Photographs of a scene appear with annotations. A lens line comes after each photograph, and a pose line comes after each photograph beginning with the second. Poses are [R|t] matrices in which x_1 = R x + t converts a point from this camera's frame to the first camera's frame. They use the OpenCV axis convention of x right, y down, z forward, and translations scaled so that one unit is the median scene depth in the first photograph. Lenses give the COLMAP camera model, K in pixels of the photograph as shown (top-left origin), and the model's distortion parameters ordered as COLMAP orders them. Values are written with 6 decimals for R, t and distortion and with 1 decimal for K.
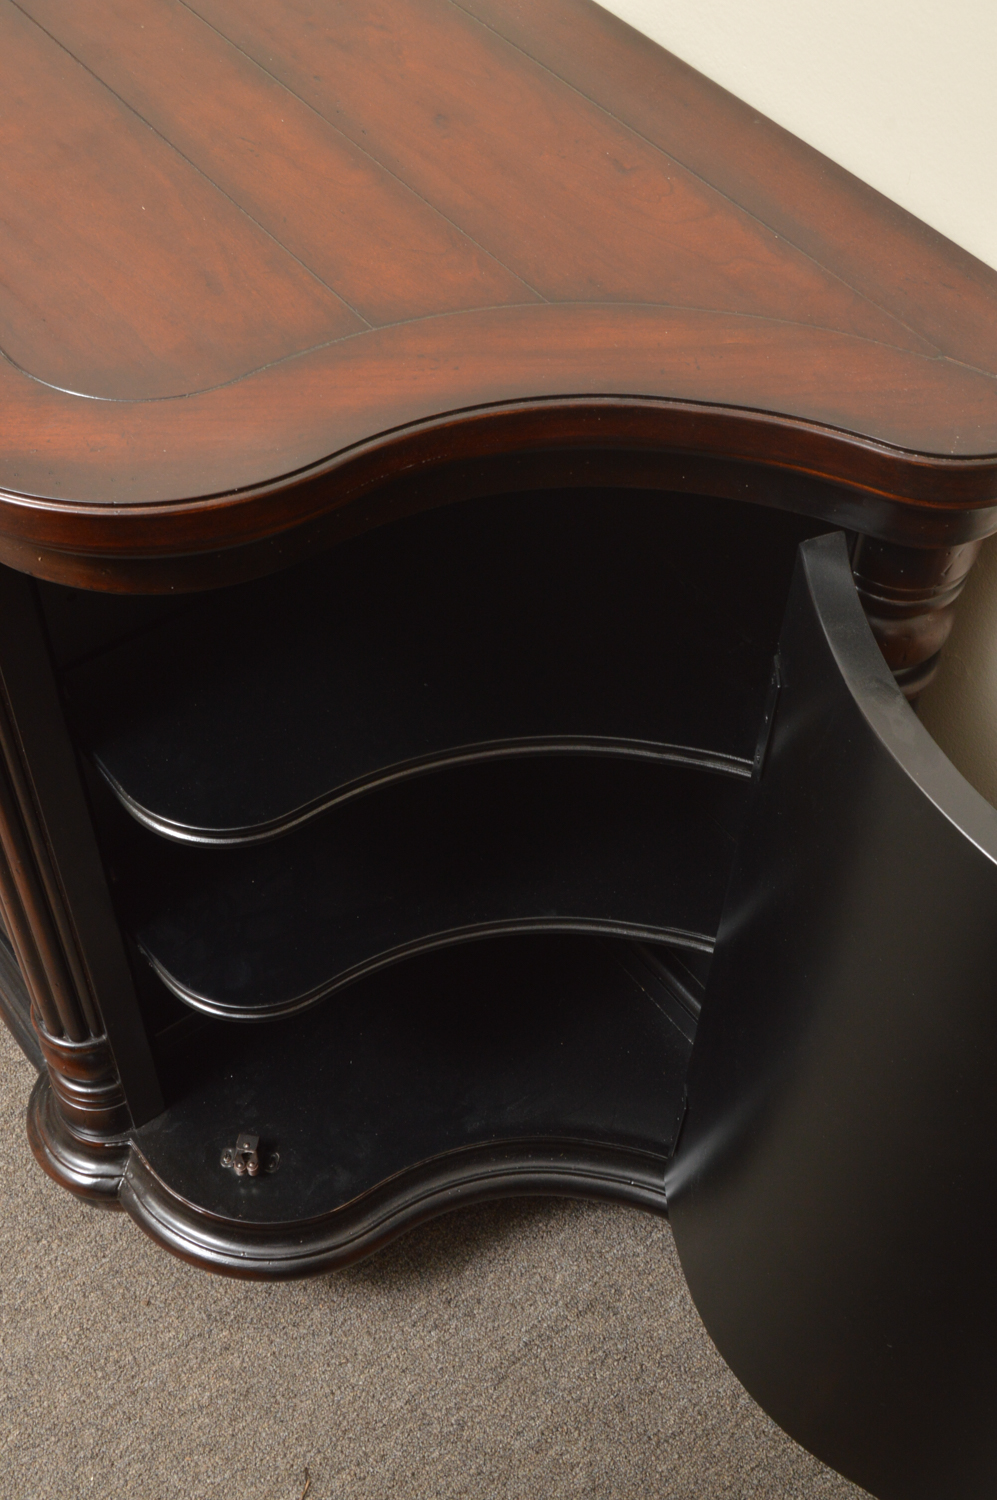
lens RADIAL K [[1815.8, 0, 498.5], [0, 1815.8, 750.0], [0, 0, 1]] dist [-0.048579, -0.009278]
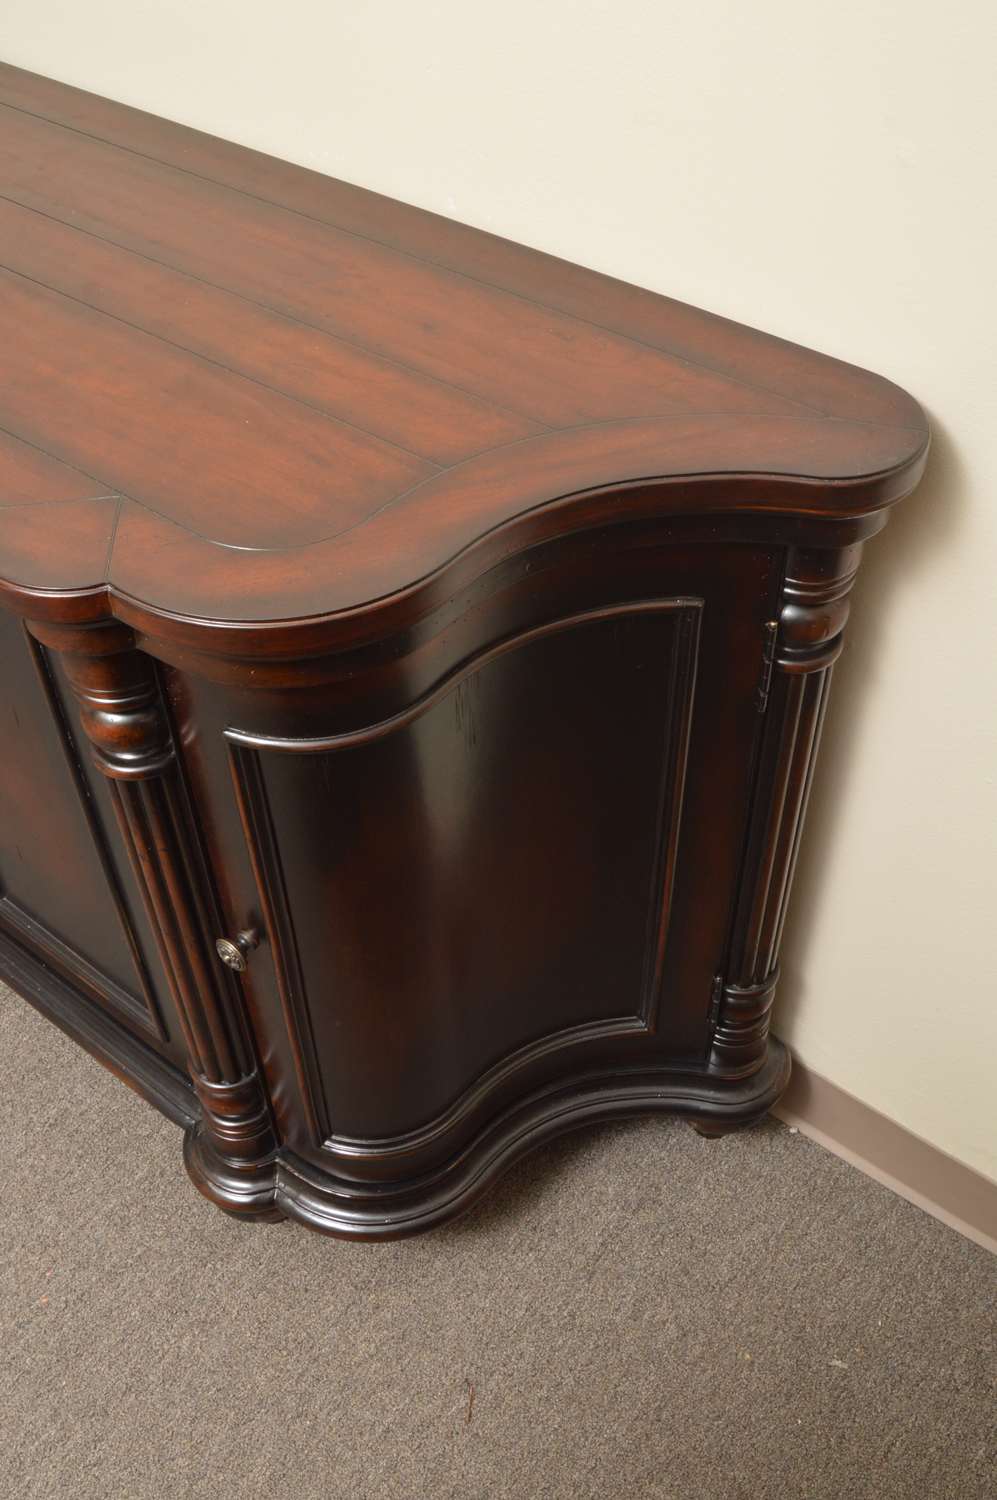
lens RADIAL K [[1494.5, 0, 495.4], [0, 1494.5, 741.2], [0, 0, 1]] dist [-0.064850, -0.006351]
pose [[0.967089, -0.208929, 0.145215, -0.140175], [0.220664, 0.972845, -0.069865, 0.036383], [-0.126675, 0.099609, 0.986930, -0.076422]]
